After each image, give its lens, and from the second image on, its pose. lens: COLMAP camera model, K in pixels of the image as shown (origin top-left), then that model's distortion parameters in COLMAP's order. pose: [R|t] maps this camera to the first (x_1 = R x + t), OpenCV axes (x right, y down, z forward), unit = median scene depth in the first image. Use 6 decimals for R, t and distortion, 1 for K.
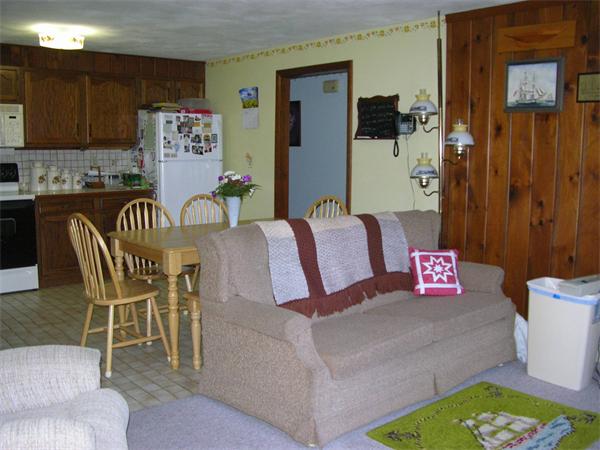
lens RADIAL K [[648.1, 0, 300.0], [0, 648.1, 225.0], [0, 0, 1]] dist [-0.094906, -0.013156]
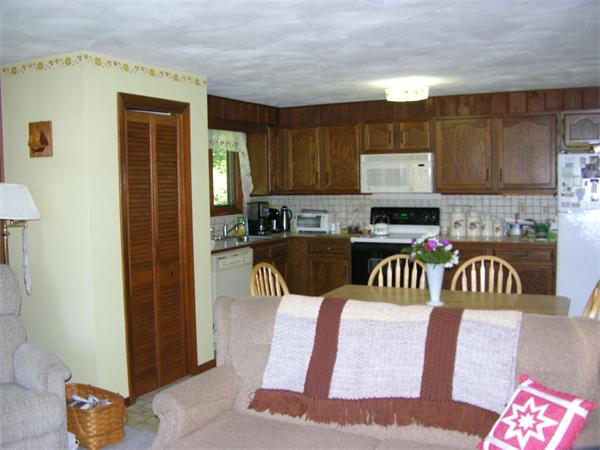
lens RADIAL K [[648.1, 0, 300.0], [0, 648.1, 225.0], [0, 0, 1]] dist [-0.094906, -0.013156]
pose [[0.375163, 0.055794, -0.925278, 0.475991], [-0.091476, 0.995543, 0.022941, -0.076123], [0.922434, 0.076034, 0.378594, 0.408342]]
